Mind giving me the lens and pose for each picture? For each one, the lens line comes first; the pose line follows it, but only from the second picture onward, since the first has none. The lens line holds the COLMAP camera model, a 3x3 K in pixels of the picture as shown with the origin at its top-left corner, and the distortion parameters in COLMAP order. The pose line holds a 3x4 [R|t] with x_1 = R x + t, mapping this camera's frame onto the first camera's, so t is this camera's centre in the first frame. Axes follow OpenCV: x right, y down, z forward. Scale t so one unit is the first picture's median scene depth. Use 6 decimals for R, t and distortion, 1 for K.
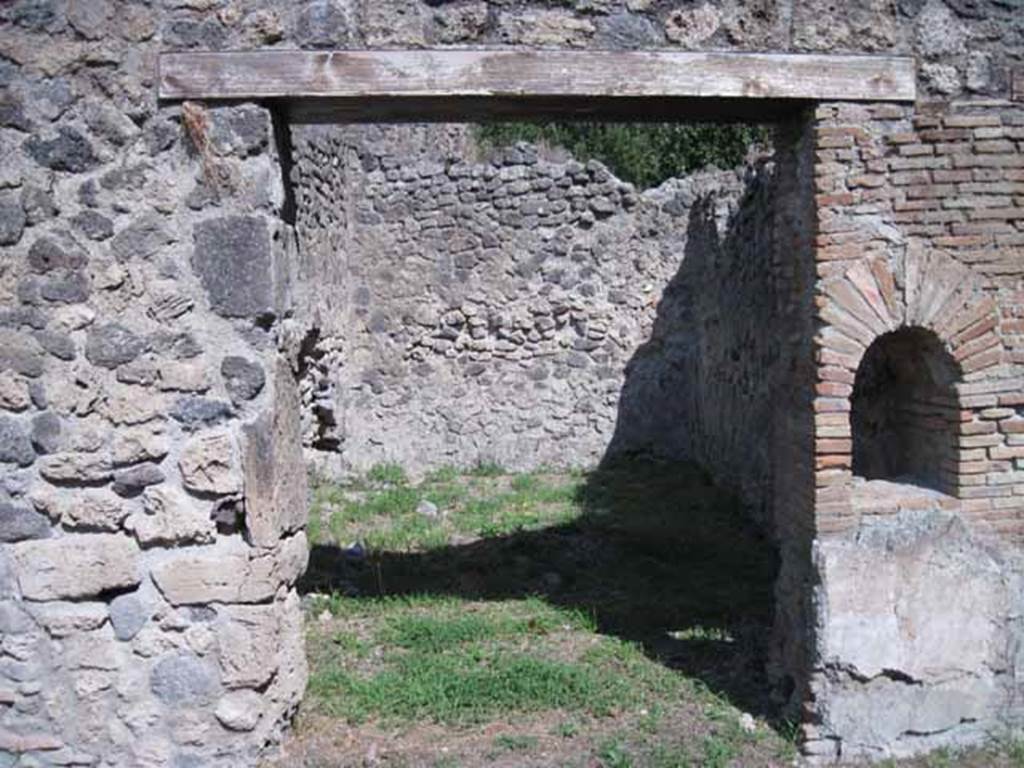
lens RADIAL K [[1062.3, 0, 572.1], [0, 1062.3, 402.4], [0, 0, 1]] dist [-0.089395, 0.000000]
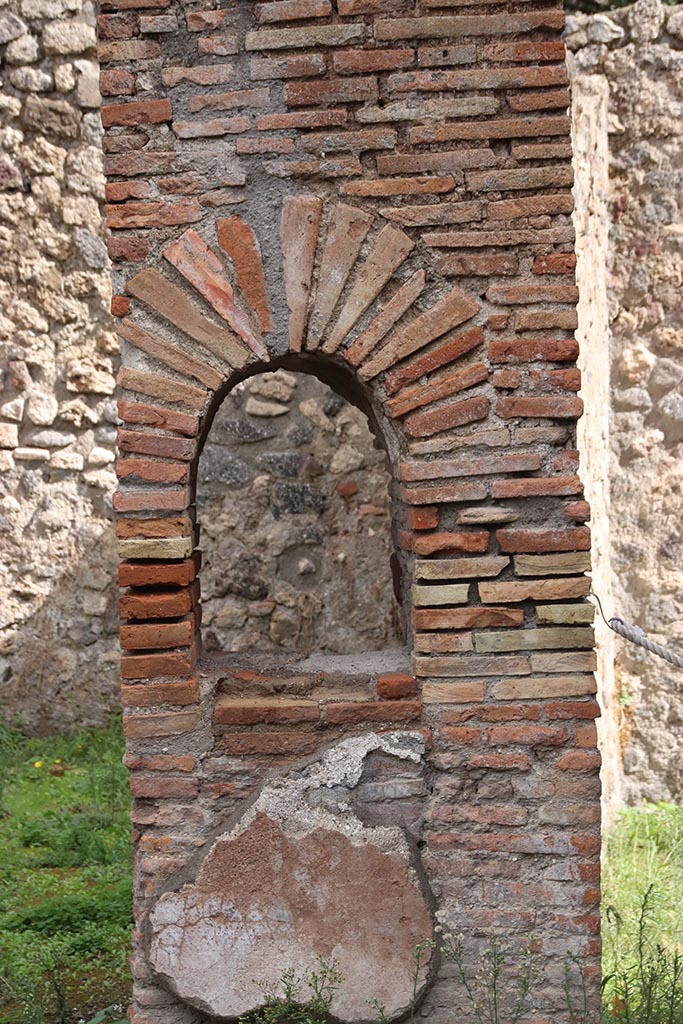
lens RADIAL K [[3176.4, 0, 341.5], [0, 3176.4, 516.7], [0, 0, 1]] dist [1.298266, 0.000000]
pose [[0.993975, -0.005055, -0.109493, 0.517073], [0.000646, 0.999189, -0.040265, 0.076451], [0.109608, 0.039952, 0.993172, -0.603130]]
